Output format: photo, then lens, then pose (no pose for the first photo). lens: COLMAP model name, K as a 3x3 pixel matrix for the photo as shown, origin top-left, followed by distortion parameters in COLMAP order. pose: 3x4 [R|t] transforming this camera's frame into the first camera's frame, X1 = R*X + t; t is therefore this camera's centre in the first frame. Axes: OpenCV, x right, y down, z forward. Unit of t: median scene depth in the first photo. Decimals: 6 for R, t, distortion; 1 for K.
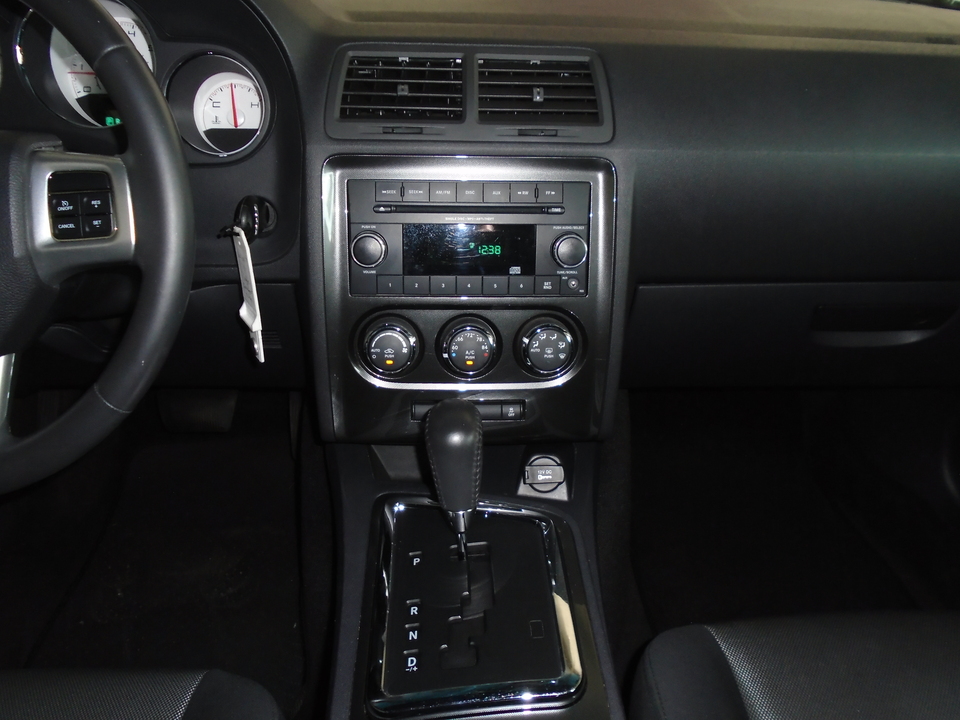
lens RADIAL K [[740.4, 0, 476.0], [0, 740.4, 359.9], [0, 0, 1]] dist [-0.024083, 0.017035]
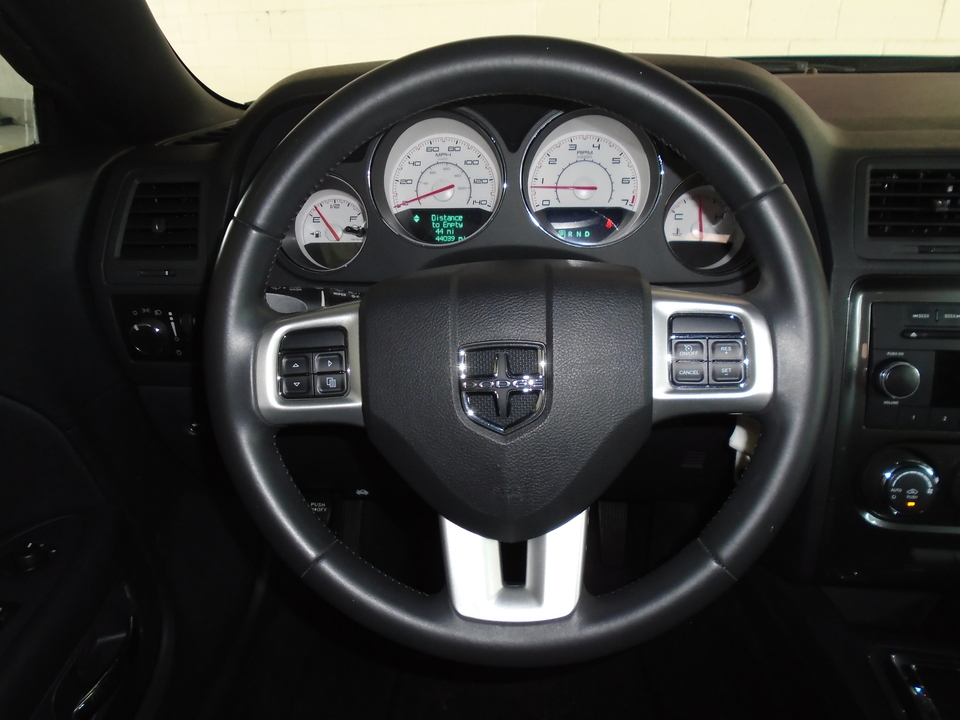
lens RADIAL K [[740.4, 0, 473.3], [0, 740.4, 354.8], [0, 0, 1]] dist [-0.024083, 0.017035]
pose [[0.991163, 0.011906, -0.132115, -0.528083], [-0.023951, 0.995658, -0.089958, -0.083712], [0.130471, 0.092328, 0.987144, 0.045820]]
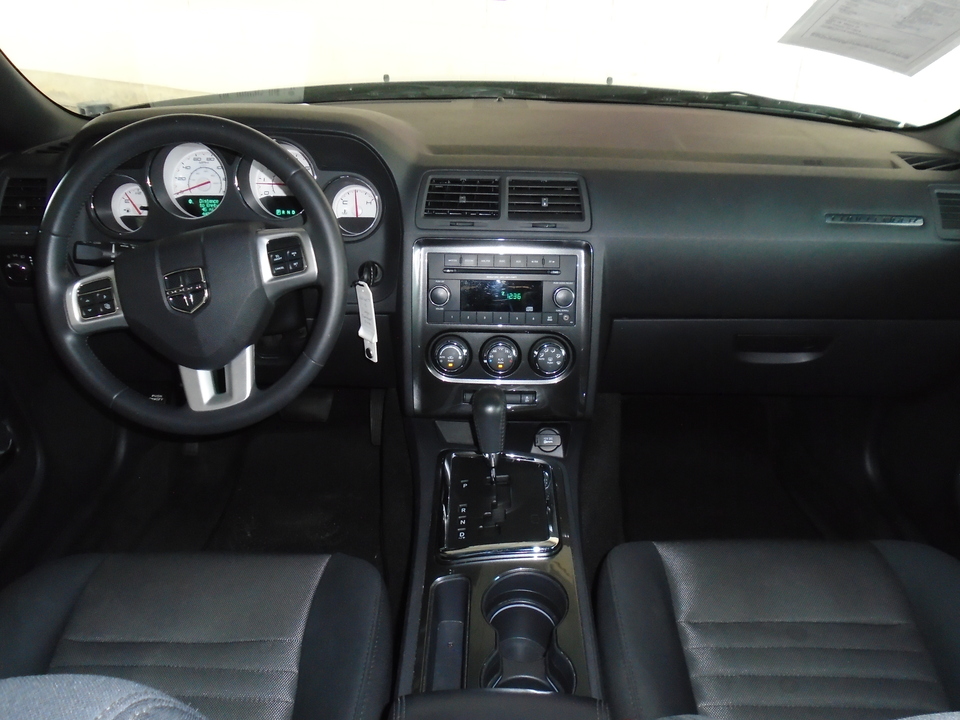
lens RADIAL K [[740.4, 0, 478.8], [0, 740.4, 351.7], [0, 0, 1]] dist [-0.024083, 0.017035]
pose [[0.998221, 0.016751, -0.057225, 0.036452], [-0.019729, 0.998458, -0.051891, 0.057906], [0.056268, 0.052928, 0.997012, -0.608835]]
